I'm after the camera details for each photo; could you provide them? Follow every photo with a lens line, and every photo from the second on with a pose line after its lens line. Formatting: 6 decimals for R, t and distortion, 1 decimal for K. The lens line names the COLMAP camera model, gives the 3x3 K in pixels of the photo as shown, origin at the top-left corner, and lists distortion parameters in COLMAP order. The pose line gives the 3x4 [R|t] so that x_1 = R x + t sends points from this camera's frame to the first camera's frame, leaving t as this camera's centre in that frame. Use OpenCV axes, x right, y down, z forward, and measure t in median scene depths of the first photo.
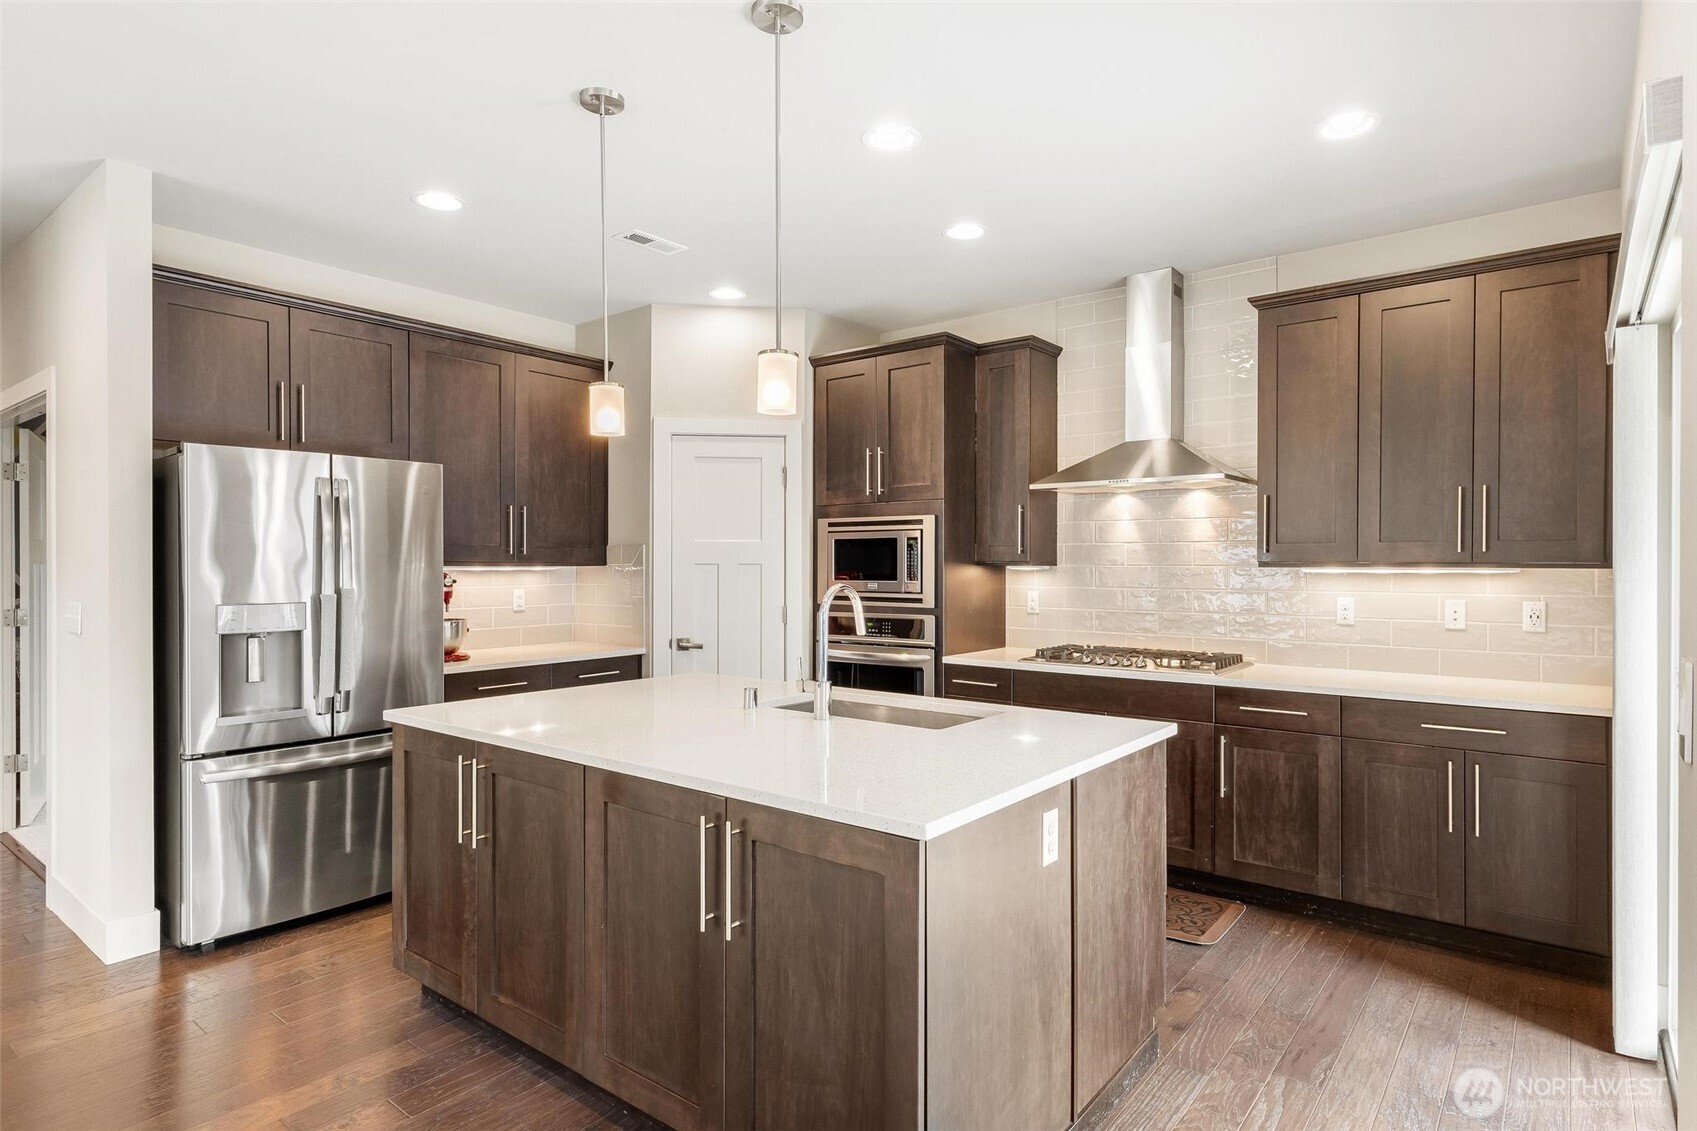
lens RADIAL K [[909.3, 0, 849.4], [0, 909.3, 565.0], [0, 0, 1]] dist [-0.004093, -0.000425]
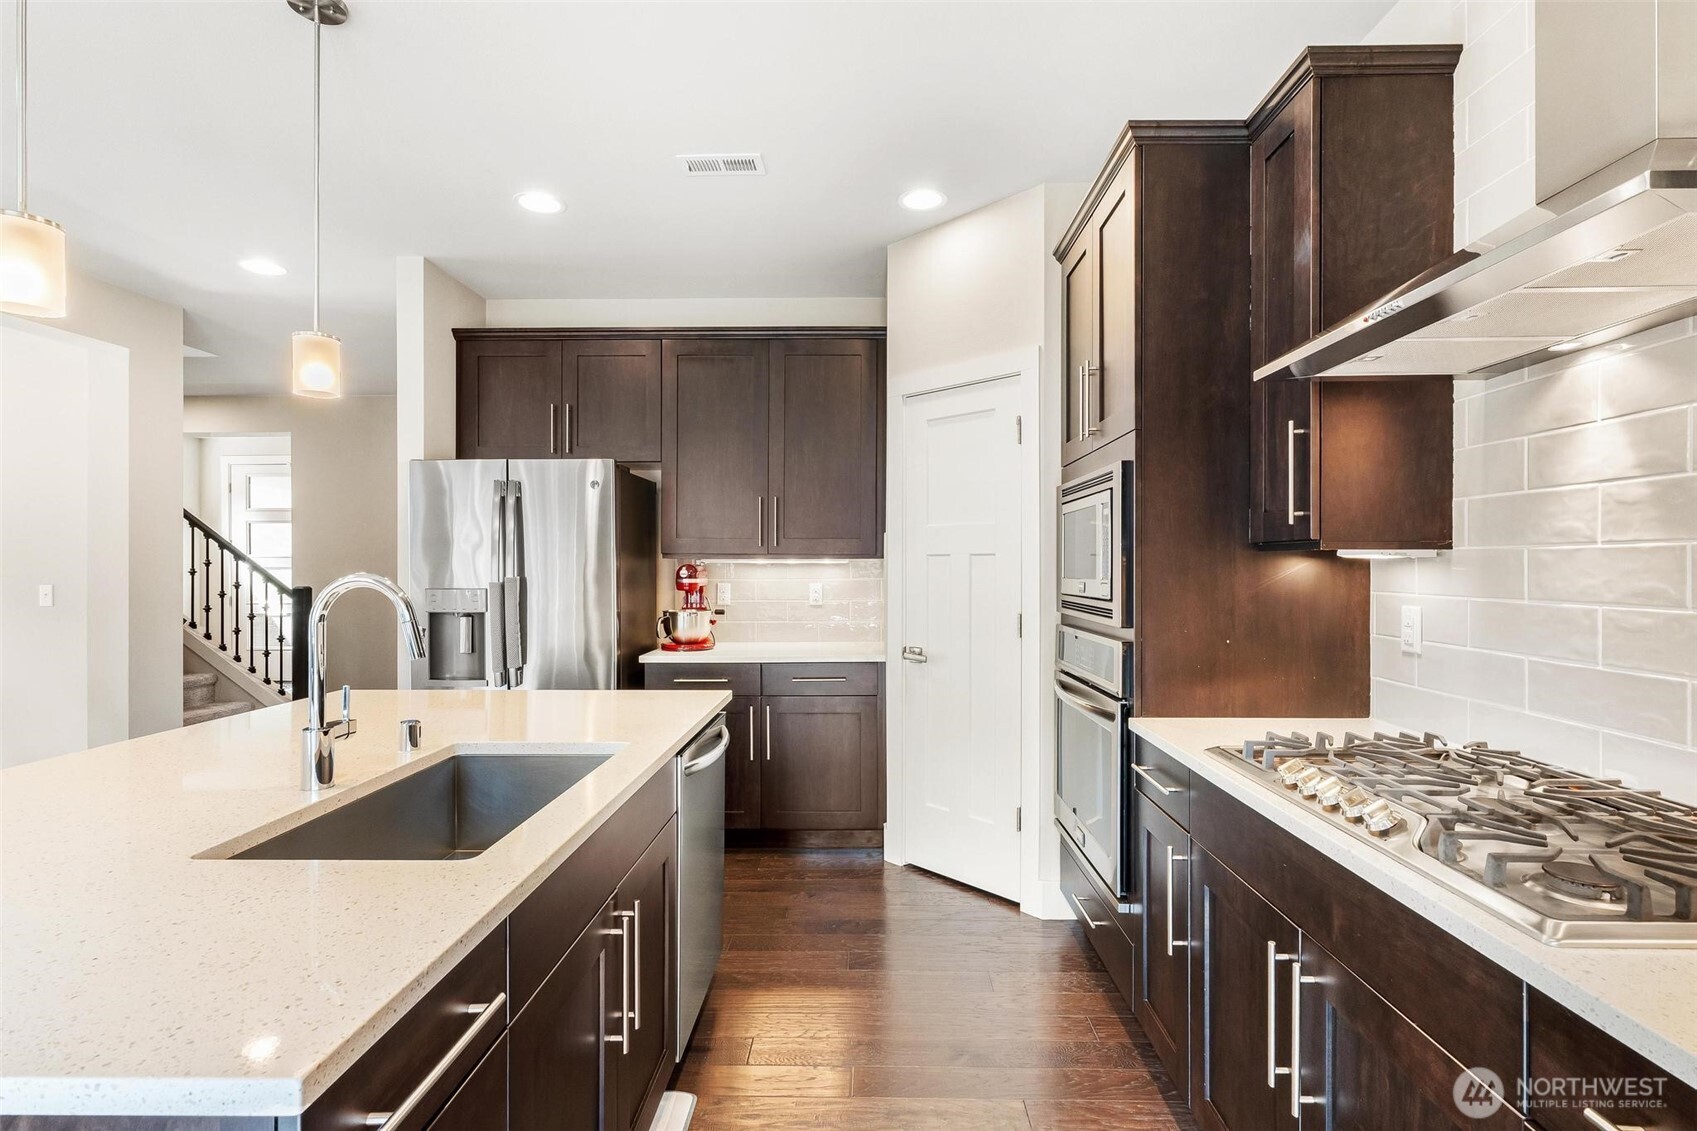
lens RADIAL K [[815.5, 0, 851.3], [0, 815.5, 571.5], [0, 0, 1]] dist [0.002480, 0.000013]
pose [[0.605951, 0.004382, -0.795490, 0.378383], [0.000936, 0.999980, 0.006222, 0.009411], [0.795502, -0.004515, 0.605935, 0.546540]]
